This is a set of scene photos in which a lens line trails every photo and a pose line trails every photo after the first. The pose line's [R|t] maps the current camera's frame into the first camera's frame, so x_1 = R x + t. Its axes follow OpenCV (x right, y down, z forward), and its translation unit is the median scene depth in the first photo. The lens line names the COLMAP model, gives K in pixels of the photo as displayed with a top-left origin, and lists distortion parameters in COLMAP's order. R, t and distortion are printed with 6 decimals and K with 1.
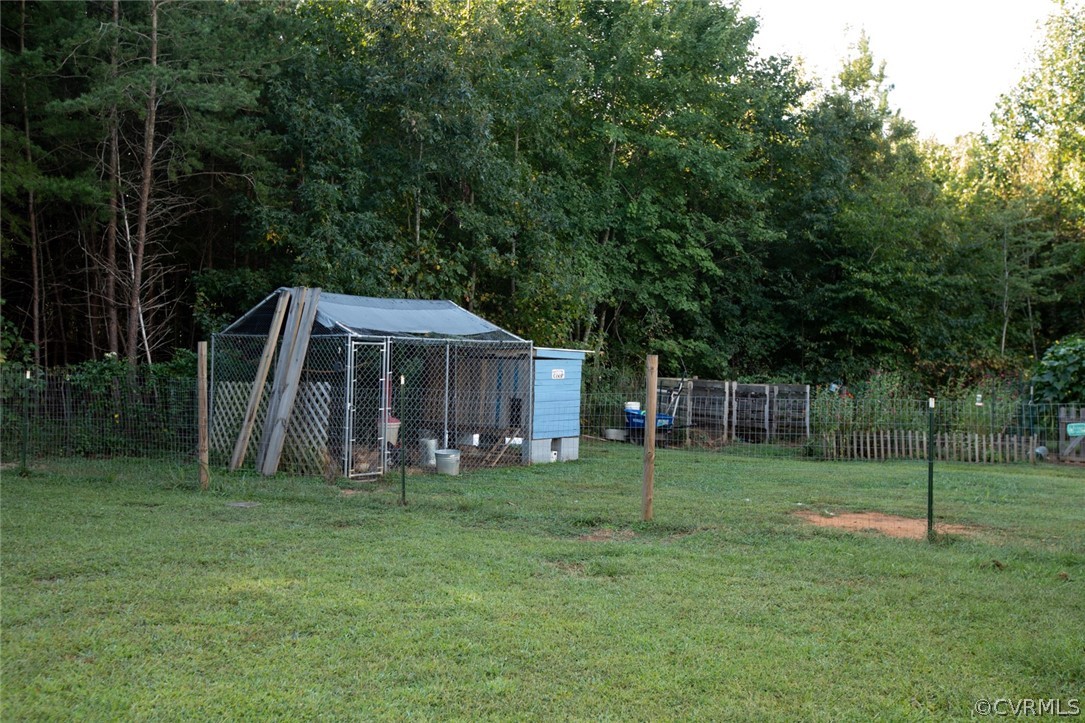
lens RADIAL K [[1019.5, 0, 539.1], [0, 1019.5, 361.4], [0, 0, 1]] dist [0.055383, 0.000000]
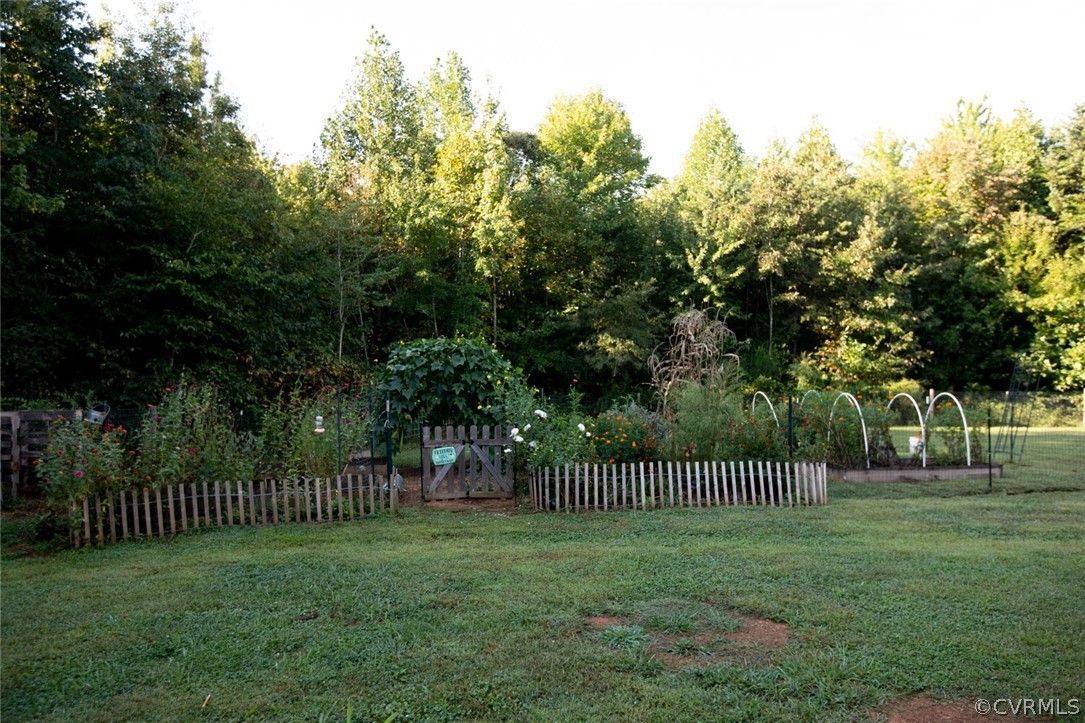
lens RADIAL K [[806.0, 0, 540.3], [0, 806.0, 362.3], [0, 0, 1]] dist [0.001942, 0.032582]
pose [[0.781733, -0.023662, 0.623165, 0.142917], [0.030397, 0.999538, -0.000179, 0.000909], [-0.622872, 0.019083, 0.782091, 0.334035]]
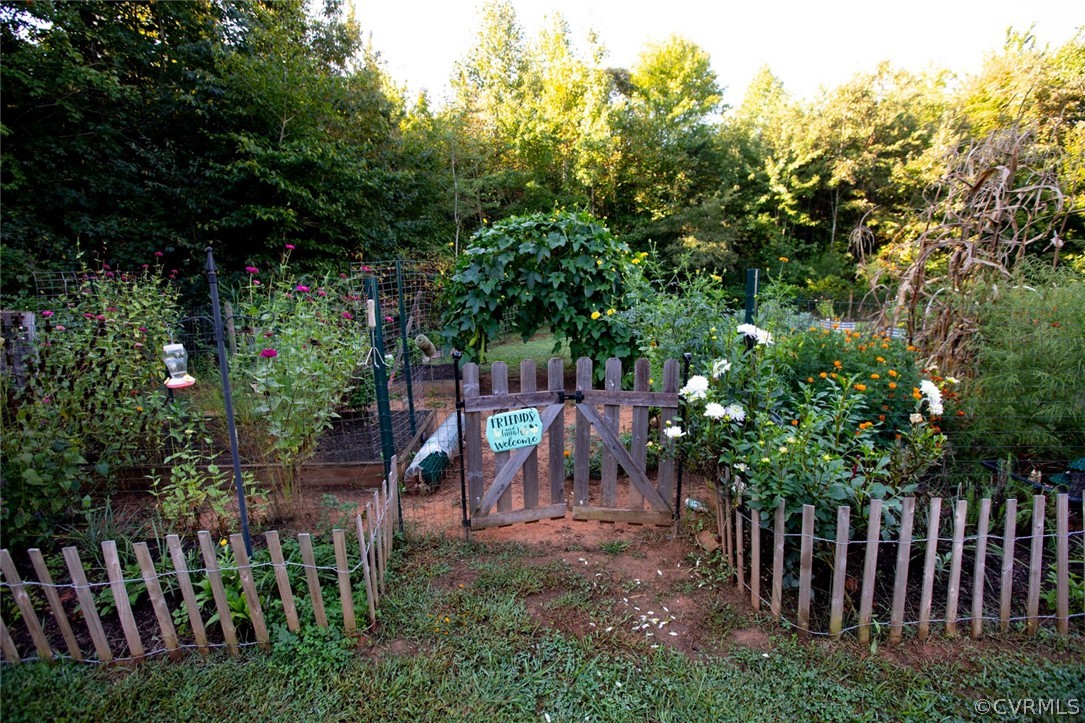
lens RADIAL K [[496.2, 0, 539.5], [0, 496.2, 358.3], [0, 0, 1]] dist [-0.049761, 0.019002]
pose [[0.865901, -0.113746, 0.487112, 0.303231], [0.035152, 0.985232, 0.167576, 0.013309], [-0.498979, -0.127981, 0.857112, 0.578171]]
